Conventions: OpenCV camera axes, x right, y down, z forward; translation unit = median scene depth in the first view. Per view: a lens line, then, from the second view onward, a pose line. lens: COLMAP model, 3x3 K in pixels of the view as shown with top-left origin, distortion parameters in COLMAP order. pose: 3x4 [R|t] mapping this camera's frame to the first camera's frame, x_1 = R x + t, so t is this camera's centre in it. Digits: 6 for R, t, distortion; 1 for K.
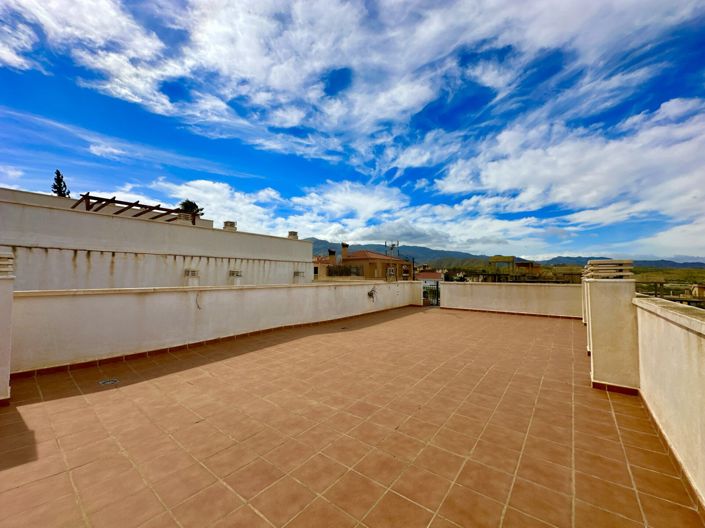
lens RADIAL K [[291.1, 0, 343.0], [0, 291.1, 275.7], [0, 0, 1]] dist [0.000969, 0.000501]
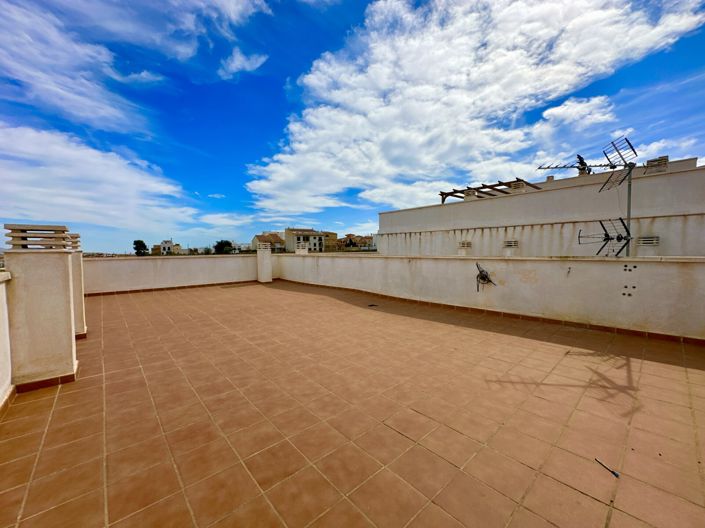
lens RADIAL K [[278.8, 0, 352.2], [0, 278.8, 259.8], [0, 0, 1]] dist [-0.002740, 0.000042]
pose [[-0.167147, 0.037034, -0.985236, 0.589108], [0.012451, 0.999294, 0.035450, 0.005417], [0.985853, -0.006342, -0.167490, 0.738509]]
